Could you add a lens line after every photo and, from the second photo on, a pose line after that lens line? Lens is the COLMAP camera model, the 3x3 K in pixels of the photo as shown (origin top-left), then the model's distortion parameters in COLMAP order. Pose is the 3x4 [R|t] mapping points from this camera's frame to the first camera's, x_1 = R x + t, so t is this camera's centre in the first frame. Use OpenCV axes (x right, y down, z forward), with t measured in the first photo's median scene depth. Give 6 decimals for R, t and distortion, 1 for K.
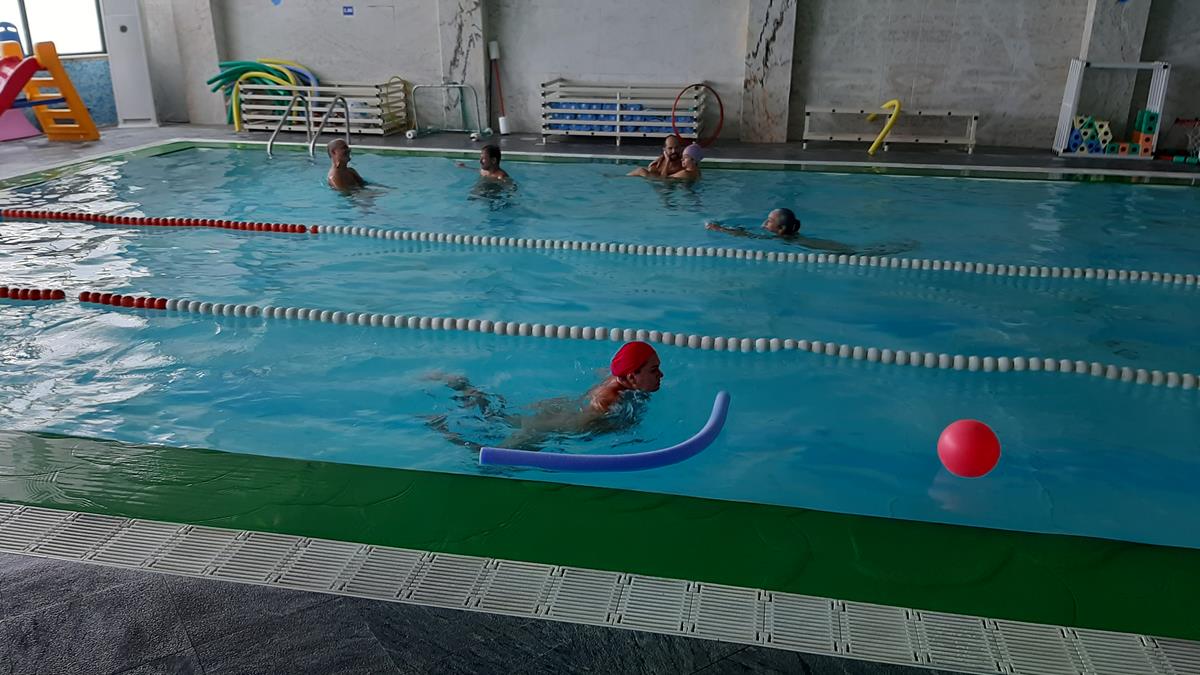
lens RADIAL K [[944.9, 0, 600.0], [0, 944.9, 337.5], [0, 0, 1]] dist [0.088647, -0.143583]
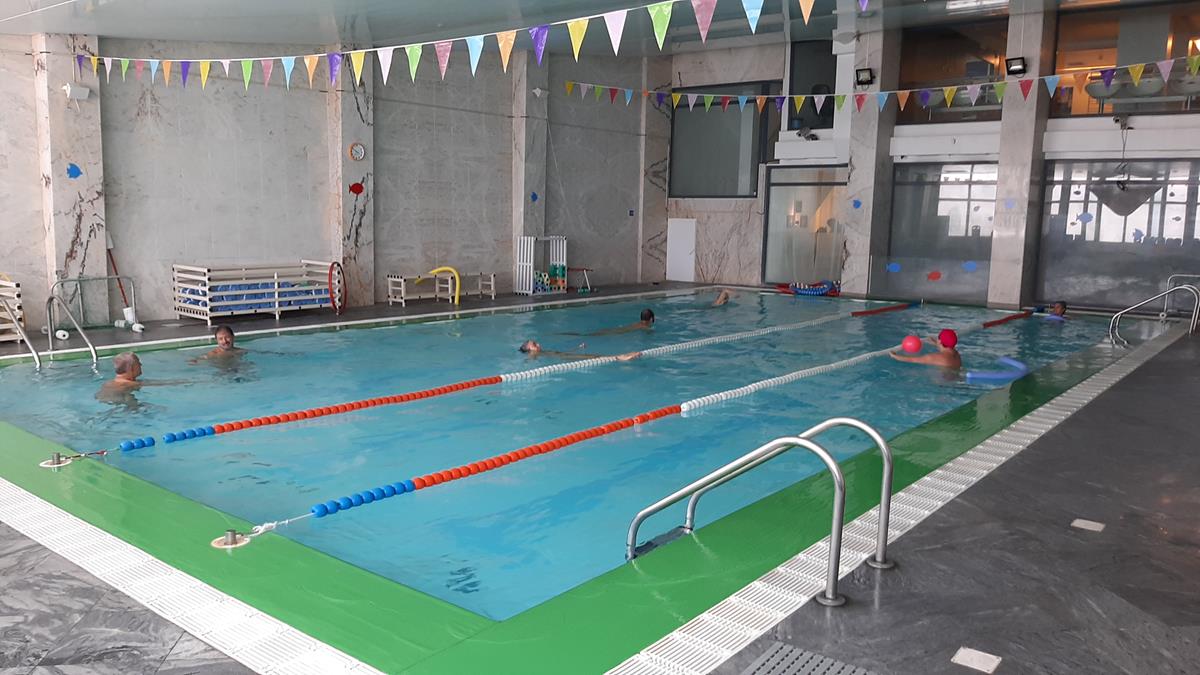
lens RADIAL K [[944.9, 0, 600.0], [0, 944.9, 337.5], [0, 0, 1]] dist [0.088647, -0.143583]
pose [[0.458290, -0.118206, 0.880907, -0.780003], [0.278096, 0.960423, -0.015803, -0.064291], [-0.844176, 0.252219, 0.473025, 0.181743]]
